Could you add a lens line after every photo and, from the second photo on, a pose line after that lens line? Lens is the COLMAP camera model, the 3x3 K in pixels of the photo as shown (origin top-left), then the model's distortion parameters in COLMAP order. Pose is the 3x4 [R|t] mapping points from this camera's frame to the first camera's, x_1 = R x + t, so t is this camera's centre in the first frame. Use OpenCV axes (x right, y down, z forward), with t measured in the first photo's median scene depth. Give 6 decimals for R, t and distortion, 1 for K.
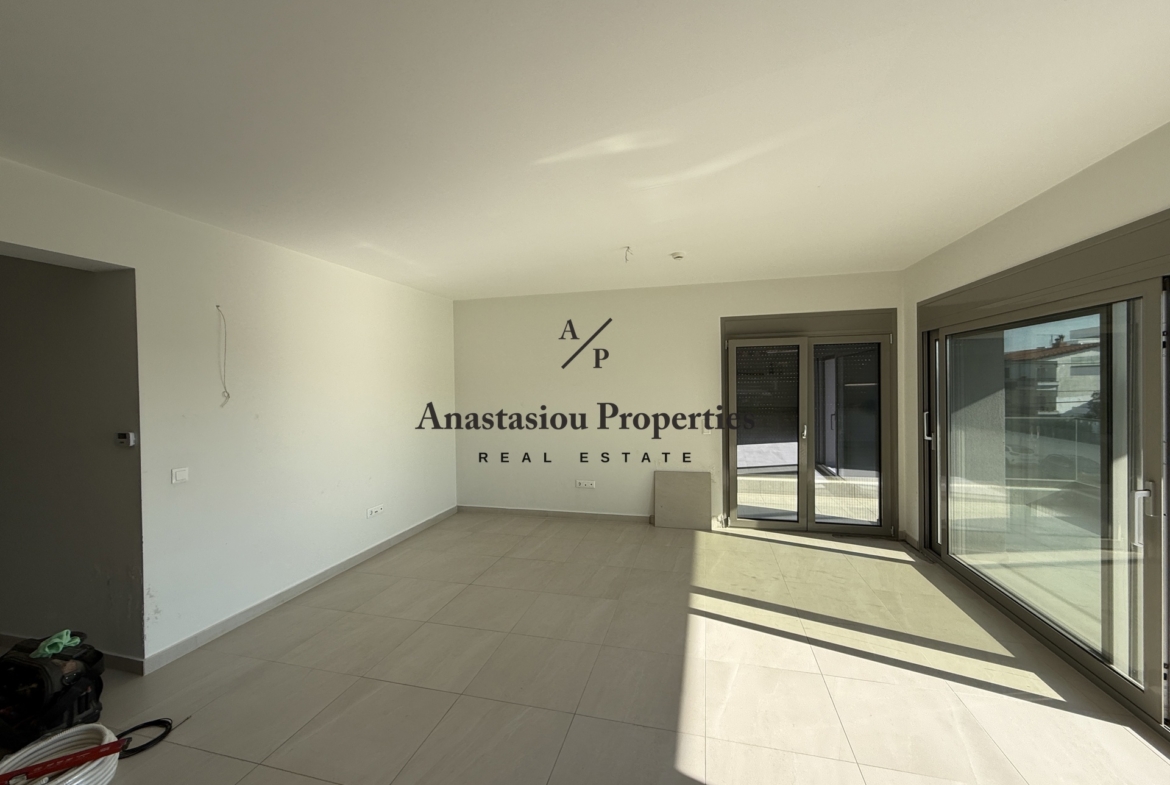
lens RADIAL K [[465.9, 0, 582.2], [0, 465.9, 389.3], [0, 0, 1]] dist [0.000040, -0.000058]
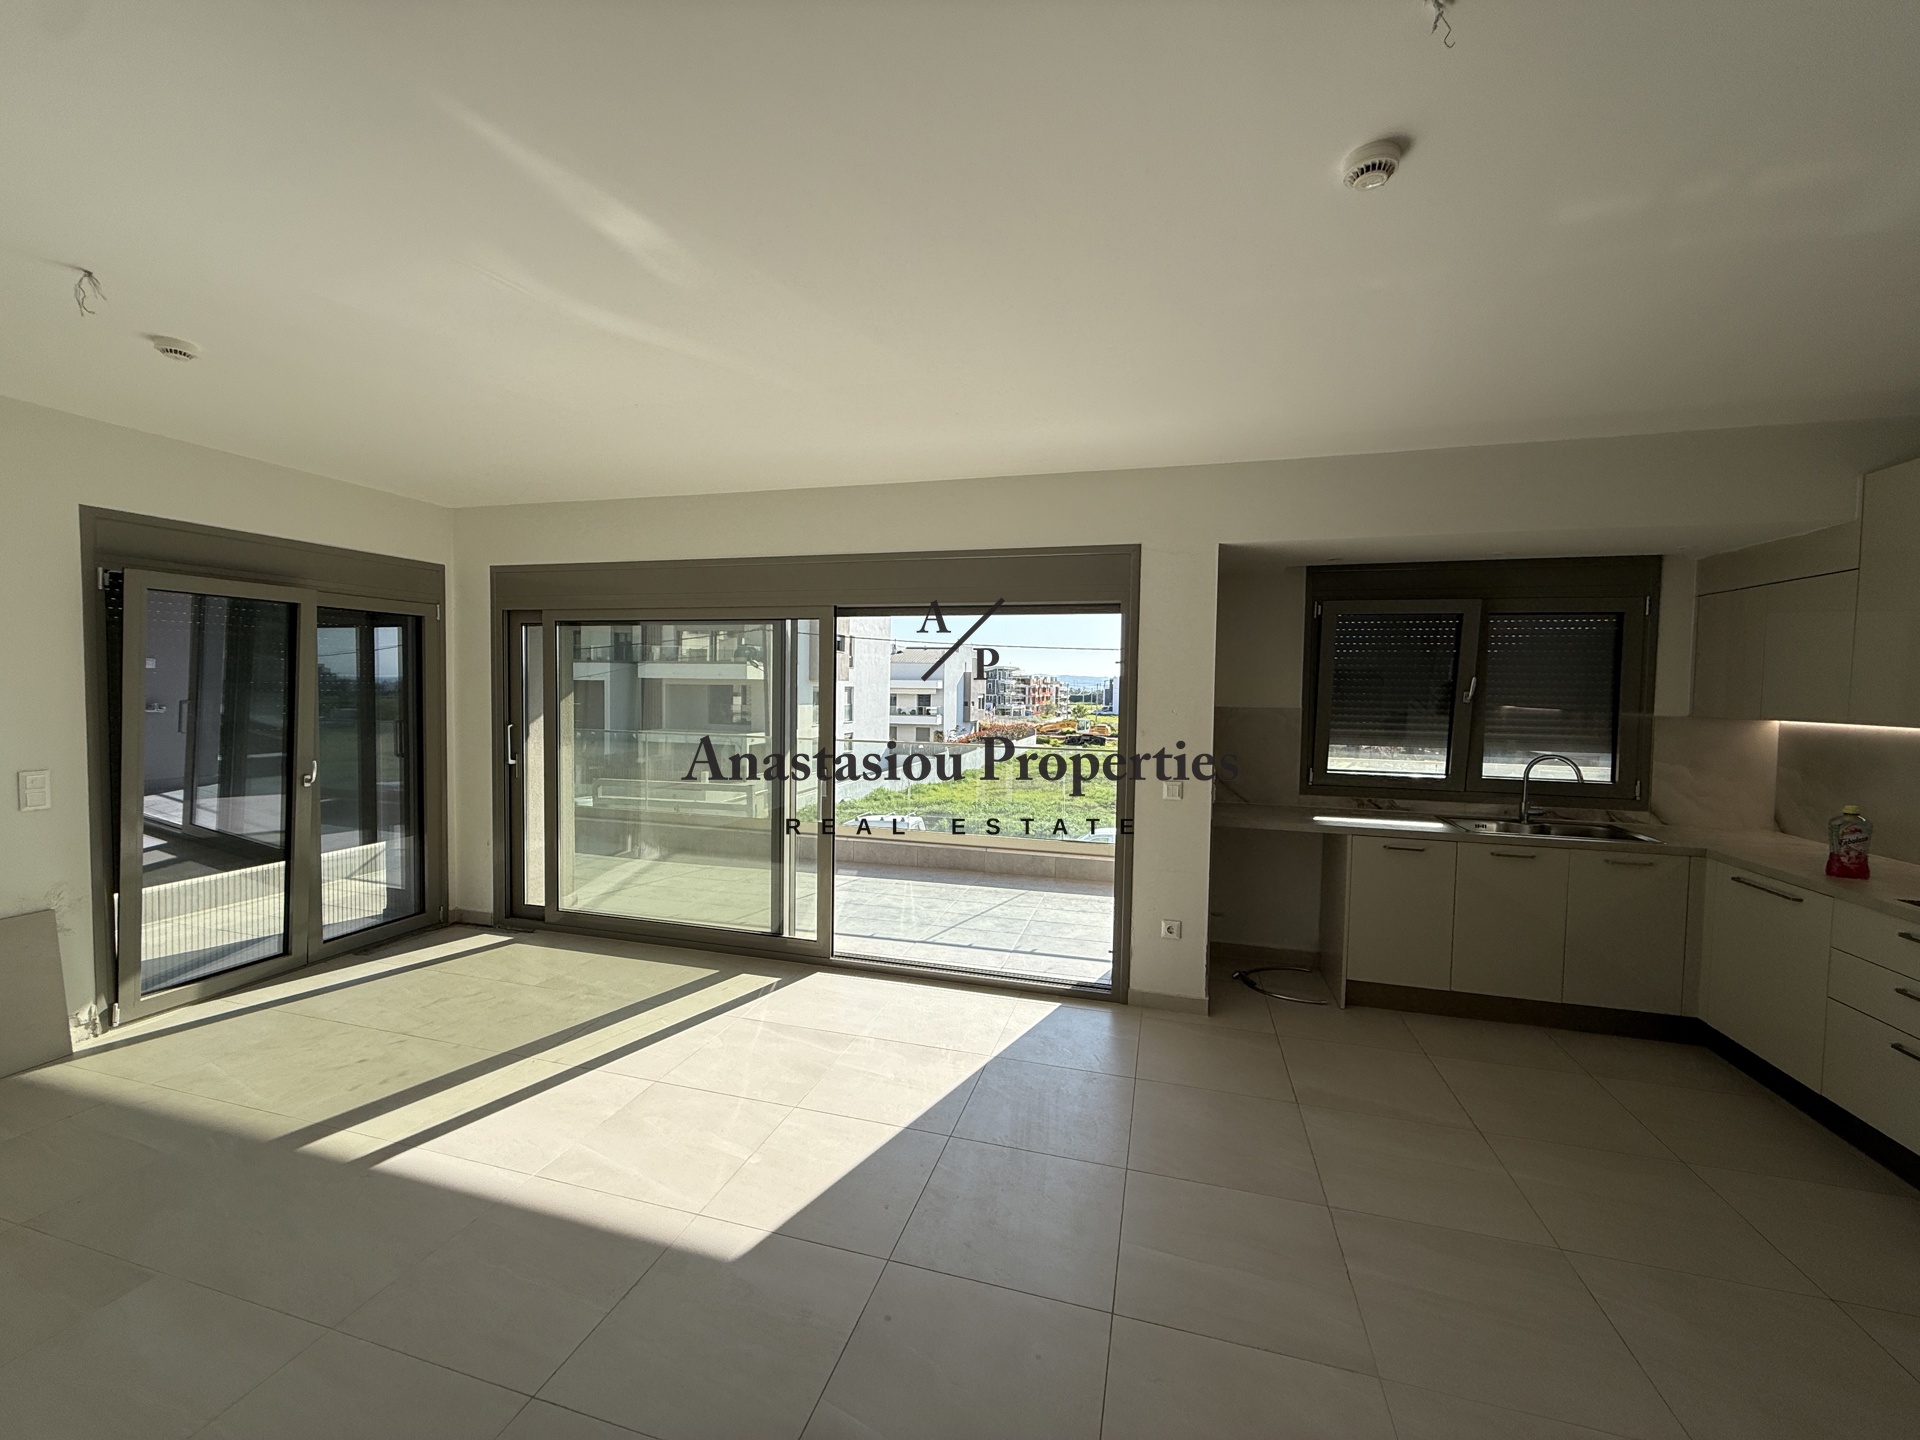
lens RADIAL K [[765.0, 0, 954.4], [0, 765.0, 716.2], [0, 0, 1]] dist [0.003962, 0.000694]
pose [[0.018994, -0.025356, 0.999498, -0.367428], [-0.008692, 0.999636, 0.025524, 0.000141], [-0.999782, -0.009172, 0.018766, 0.279878]]
